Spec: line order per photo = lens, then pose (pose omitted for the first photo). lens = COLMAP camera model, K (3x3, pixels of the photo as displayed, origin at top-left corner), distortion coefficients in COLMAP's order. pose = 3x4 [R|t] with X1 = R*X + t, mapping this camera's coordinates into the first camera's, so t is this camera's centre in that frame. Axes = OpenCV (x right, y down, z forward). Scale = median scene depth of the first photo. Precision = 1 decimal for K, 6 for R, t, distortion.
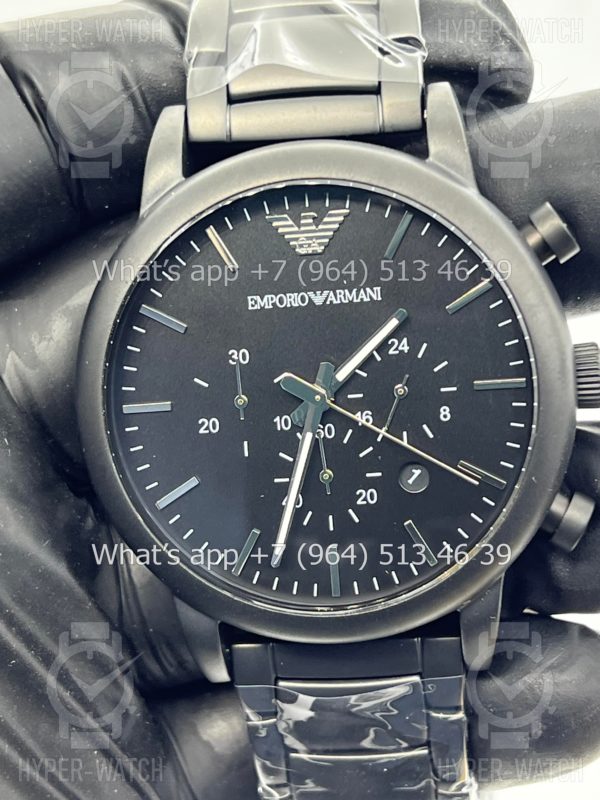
lens RADIAL K [[1891.6, 0, 296.0], [0, 1891.6, 394.2], [0, 0, 1]] dist [0.504464, 0.000000]
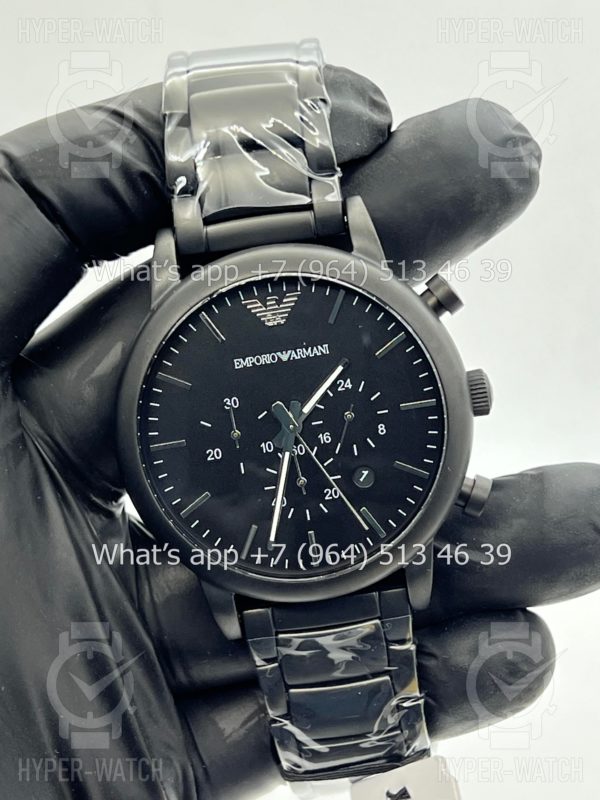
lens RADIAL K [[1891.6, 0, 306.4], [0, 1891.6, 398.5], [0, 0, 1]] dist [0.504464, 0.000000]
pose [[0.993925, -0.095936, 0.053931, -0.050212], [0.095716, 0.995386, 0.006655, -0.027021], [-0.054321, -0.001452, 0.998522, -0.395293]]
